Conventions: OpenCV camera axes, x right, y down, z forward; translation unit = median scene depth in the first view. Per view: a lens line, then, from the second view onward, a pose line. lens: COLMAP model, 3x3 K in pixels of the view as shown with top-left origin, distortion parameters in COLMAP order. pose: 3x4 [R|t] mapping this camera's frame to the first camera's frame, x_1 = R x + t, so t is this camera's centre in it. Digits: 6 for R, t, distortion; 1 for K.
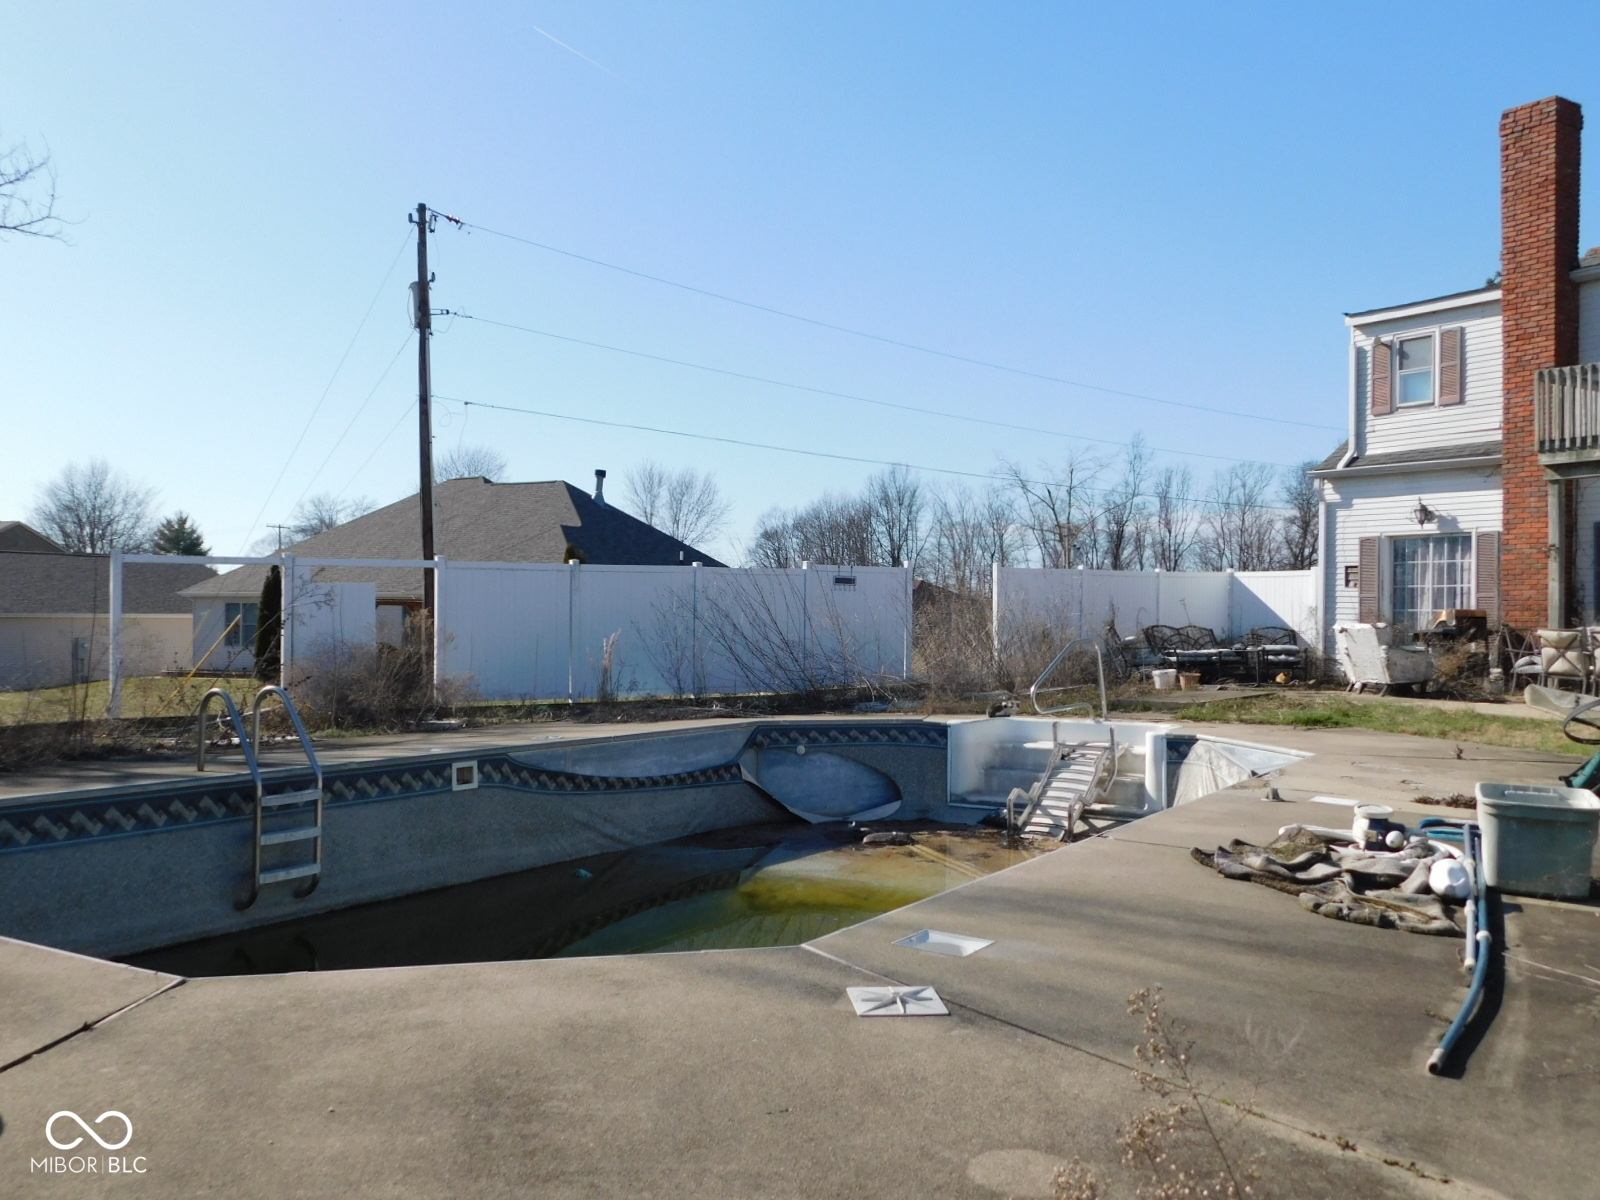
lens RADIAL K [[1400.4, 0, 800.0], [0, 1400.4, 600.0], [0, 0, 1]] dist [0.003914, 0.014303]
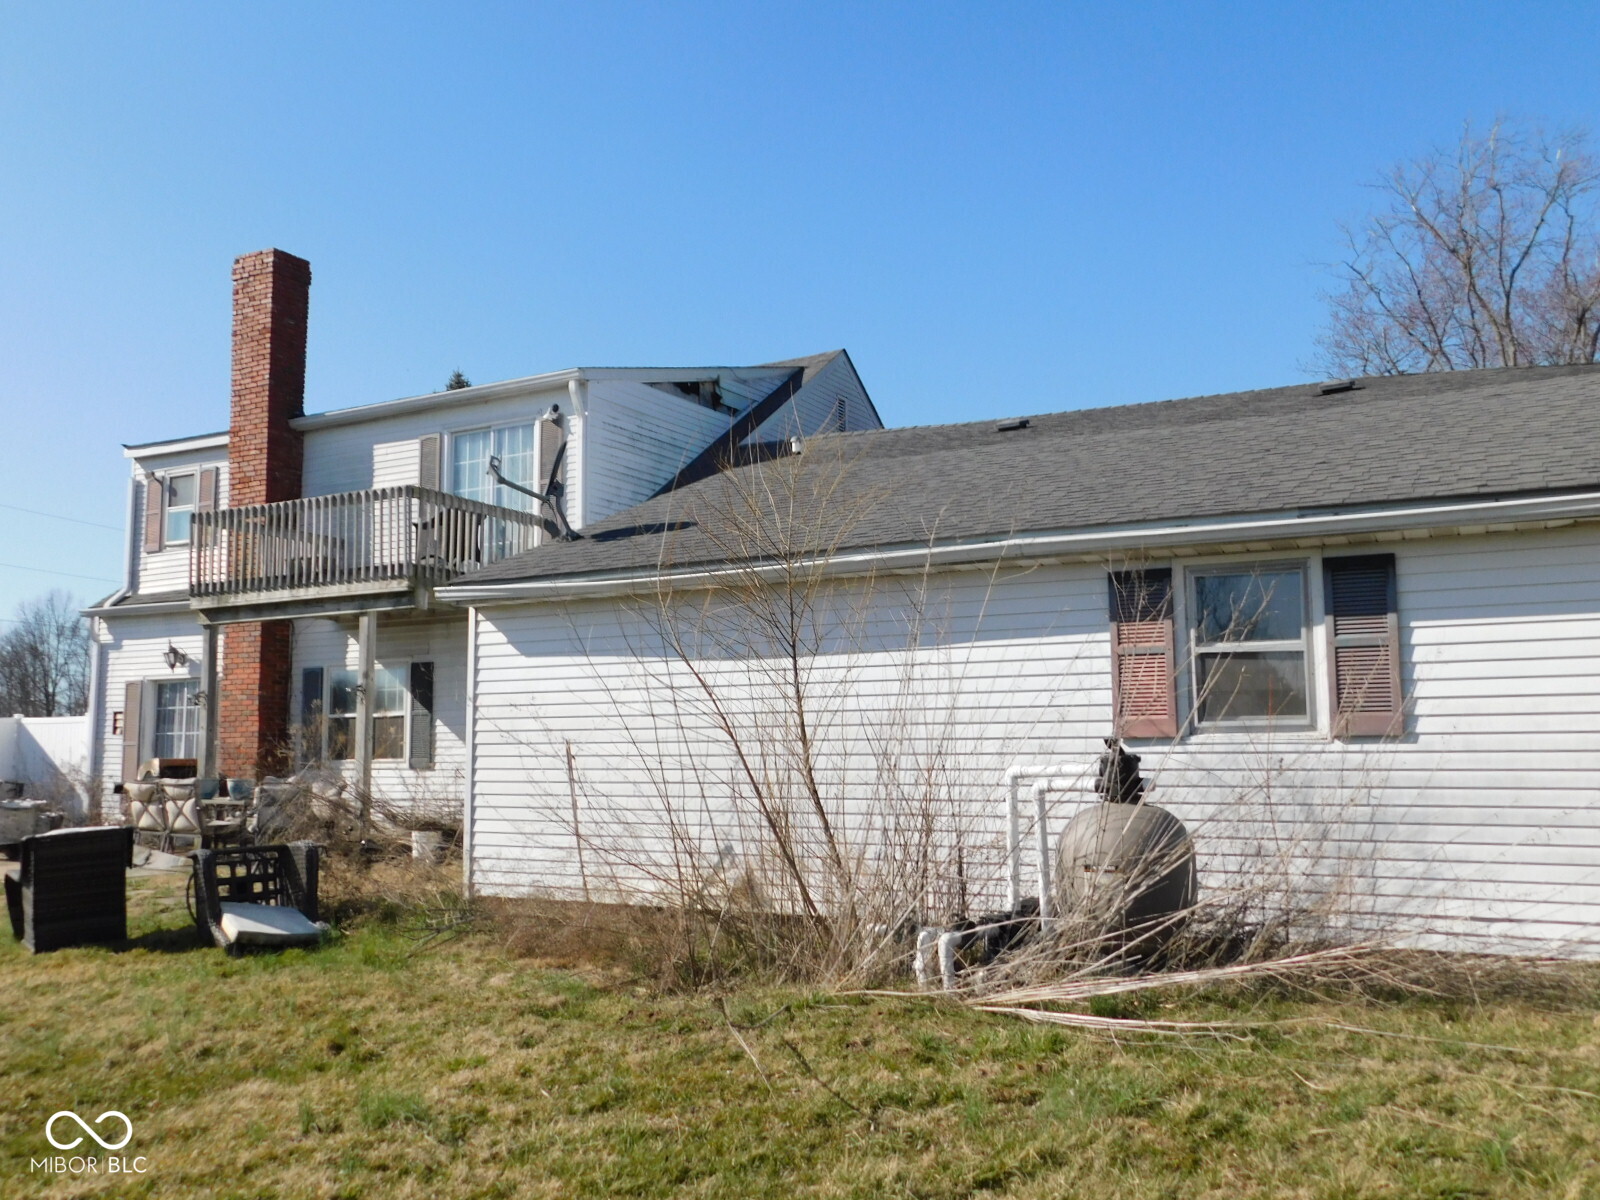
lens RADIAL K [[1400.4, 0, 800.0], [0, 1400.4, 600.0], [0, 0, 1]] dist [0.003914, 0.014303]
pose [[0.886360, 0.035206, 0.461655, 0.364725], [0.010040, 0.995409, -0.095187, -0.004954], [-0.462887, 0.089006, 0.881937, -0.040061]]
